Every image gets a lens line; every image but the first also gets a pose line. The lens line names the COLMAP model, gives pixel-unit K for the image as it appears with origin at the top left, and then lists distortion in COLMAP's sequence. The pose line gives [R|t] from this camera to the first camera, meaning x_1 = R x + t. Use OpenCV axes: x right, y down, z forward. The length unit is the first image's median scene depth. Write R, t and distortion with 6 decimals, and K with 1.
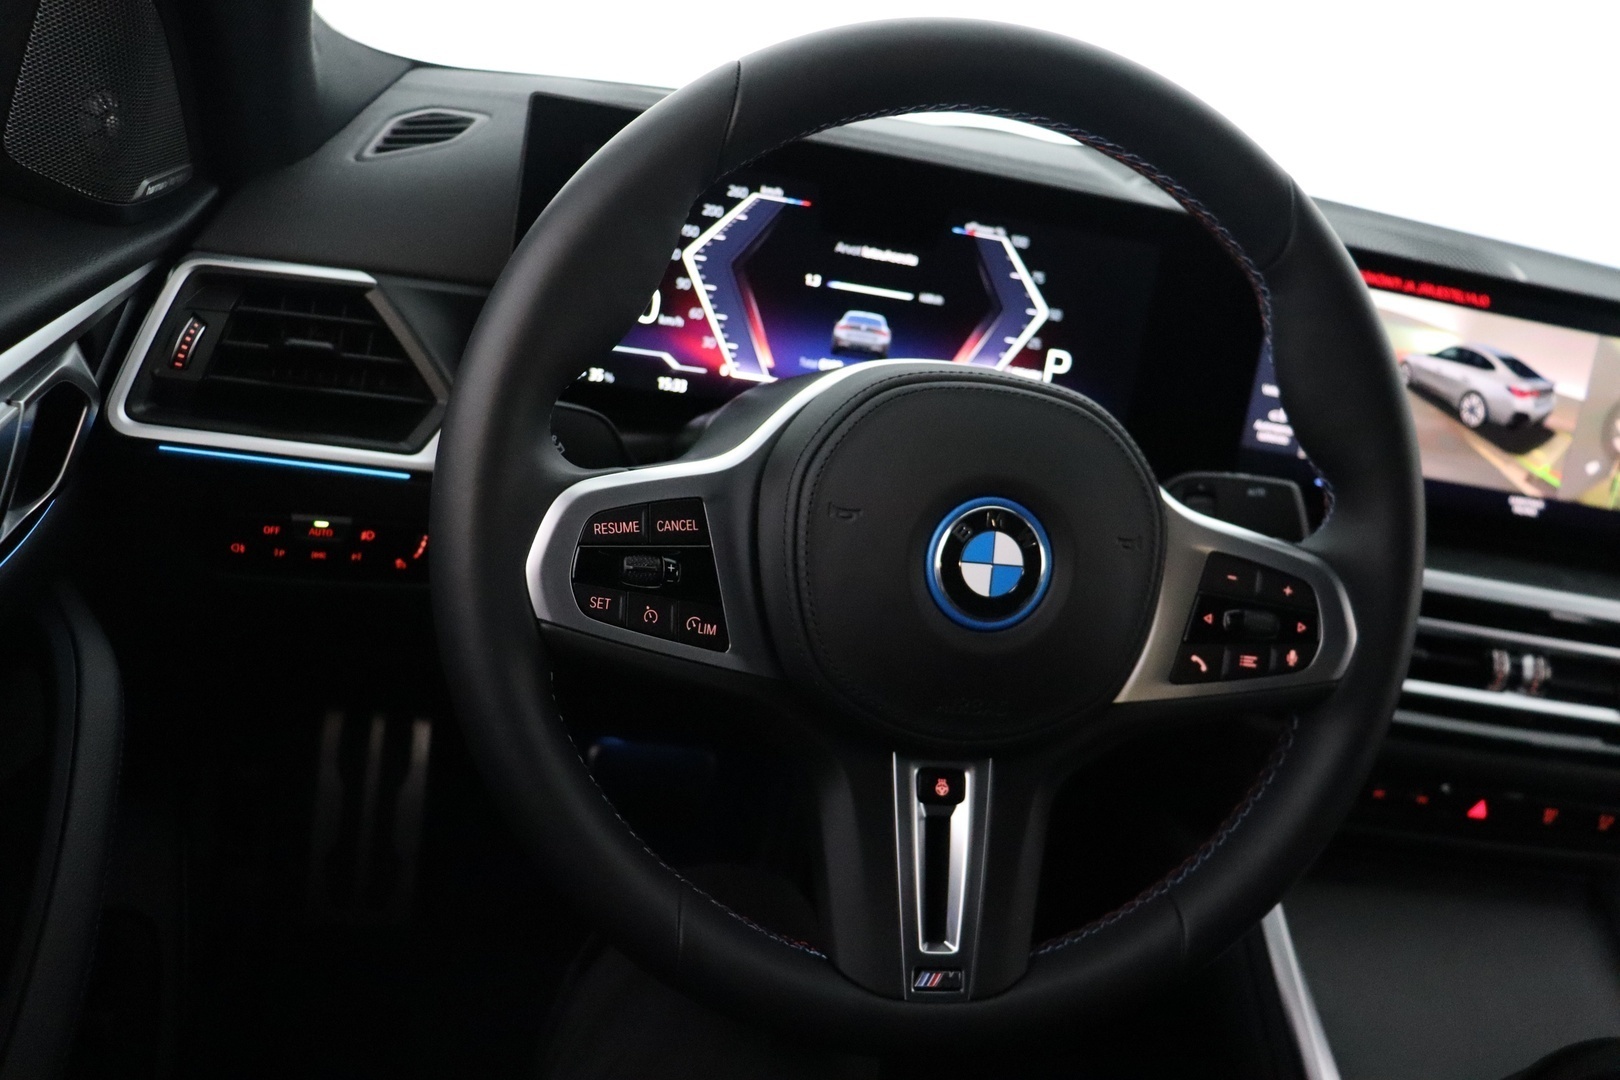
lens RADIAL K [[1290.1, 0, 810.0], [0, 1290.1, 540.0], [0, 0, 1]] dist [-0.169905, 0.133034]
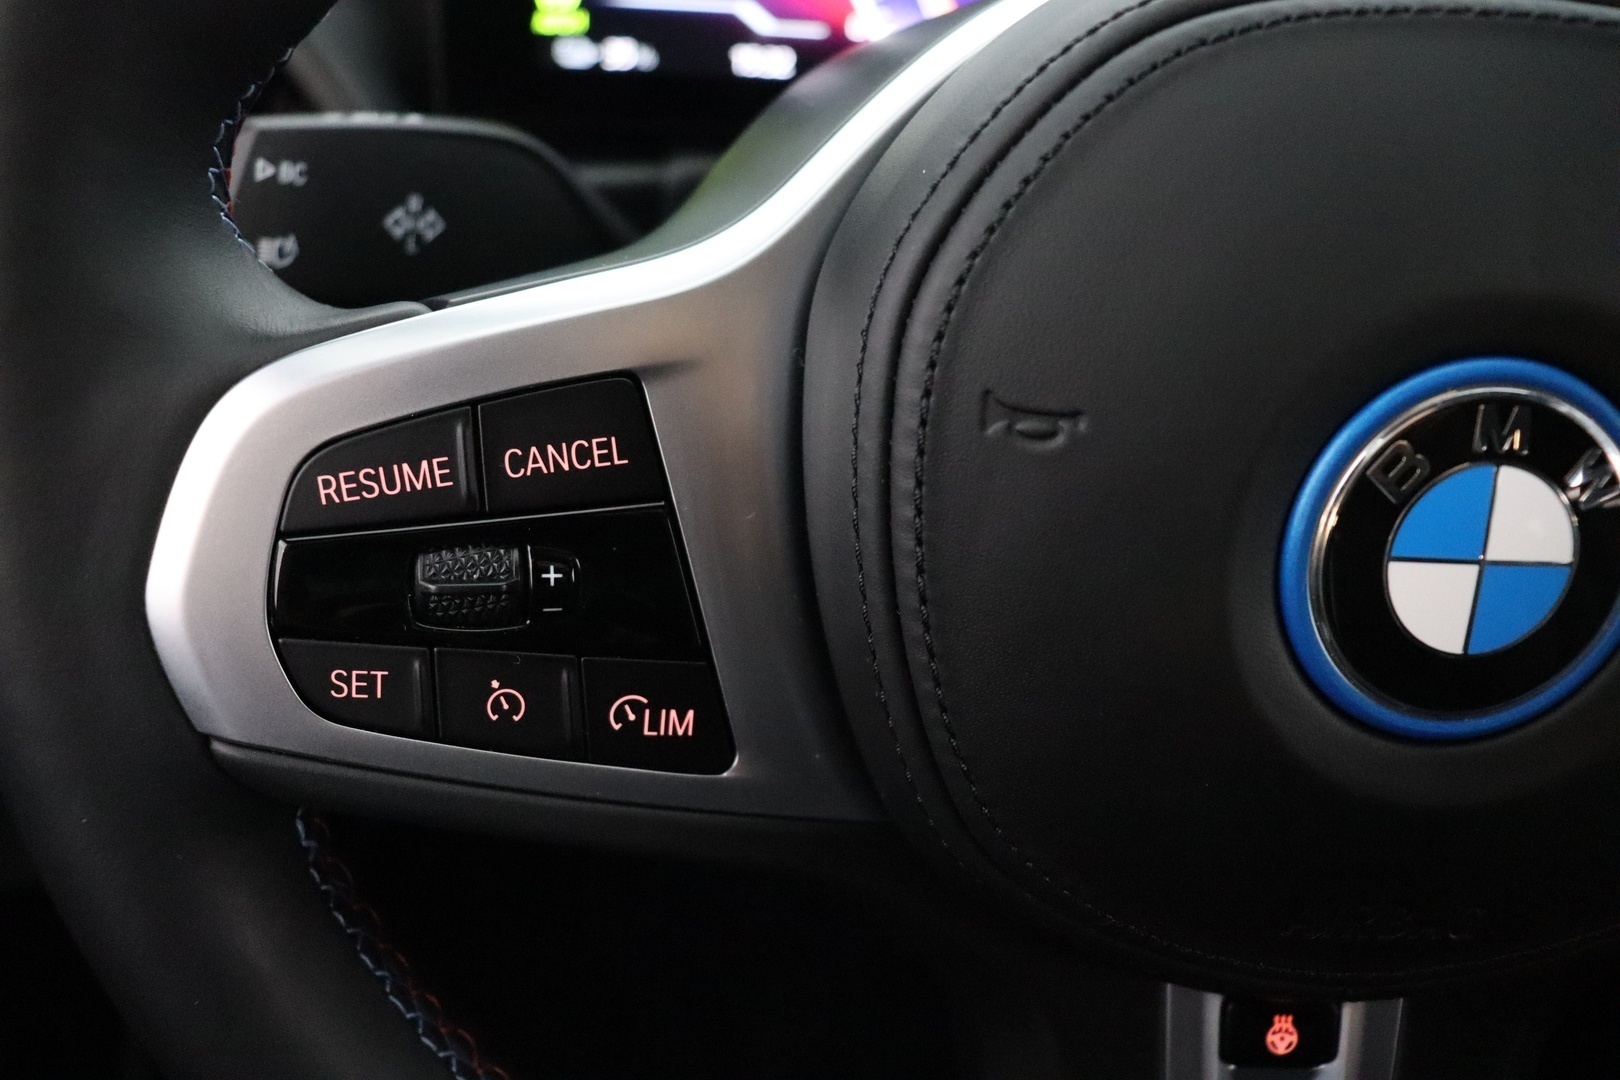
lens RADIAL K [[1290.1, 0, 810.0], [0, 1290.1, 540.0], [0, 0, 1]] dist [-0.169905, 0.133034]
pose [[0.974891, 0.010121, -0.222453, 0.044290], [0.042115, 0.972558, 0.228817, -0.067895], [0.218664, -0.232440, 0.947712, 0.667005]]
